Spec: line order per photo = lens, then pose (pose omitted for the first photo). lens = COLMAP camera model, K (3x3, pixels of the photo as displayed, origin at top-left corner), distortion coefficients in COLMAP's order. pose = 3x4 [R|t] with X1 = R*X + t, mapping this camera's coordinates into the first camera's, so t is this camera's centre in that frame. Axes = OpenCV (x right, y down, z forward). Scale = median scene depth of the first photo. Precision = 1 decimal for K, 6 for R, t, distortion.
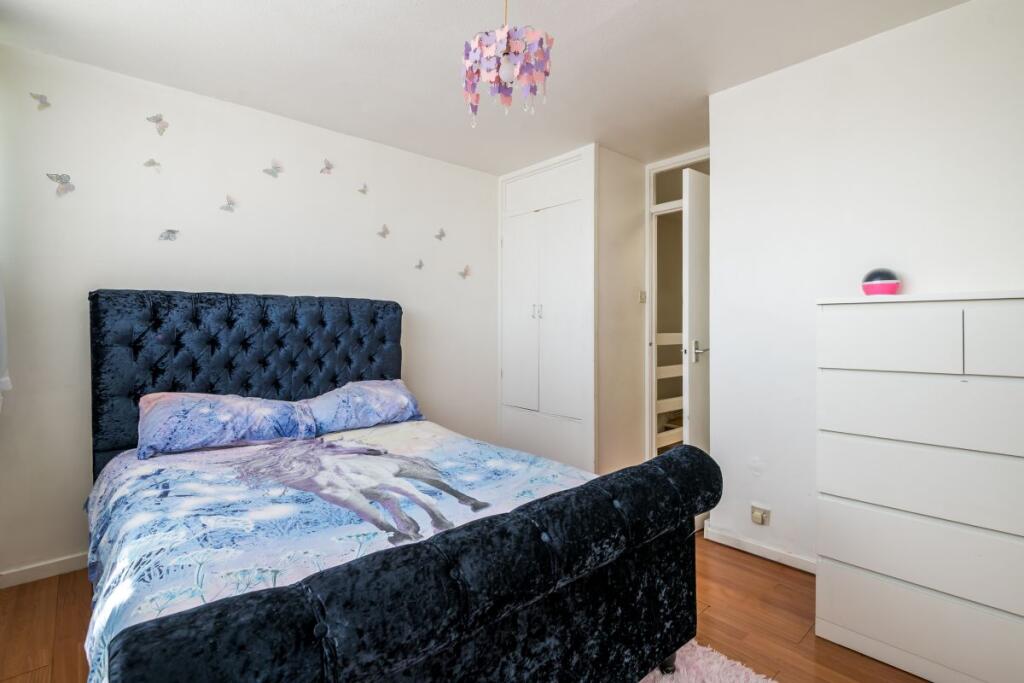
lens RADIAL K [[467.4, 0, 520.5], [0, 467.4, 334.2], [0, 0, 1]] dist [0.013196, -0.011160]
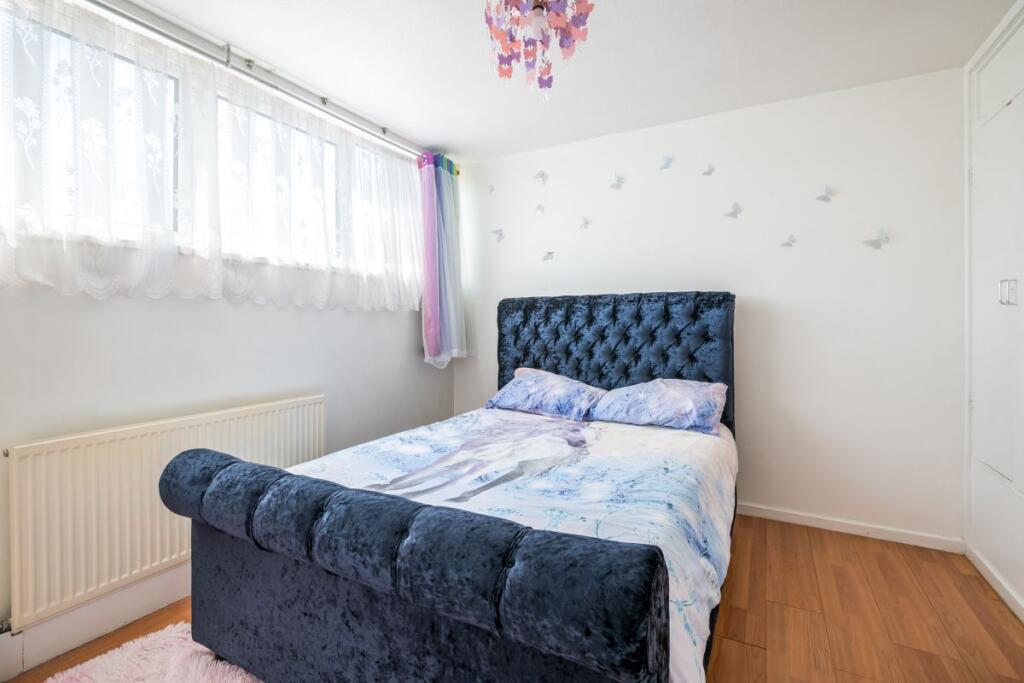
lens RADIAL K [[467.4, 0, 519.6], [0, 467.4, 336.1], [0, 0, 1]] dist [0.013196, -0.011160]
pose [[0.339095, 0.028664, -0.940315, 0.563430], [-0.014313, 0.999577, 0.025309, -0.008796], [0.940643, 0.004877, 0.339362, 0.486020]]
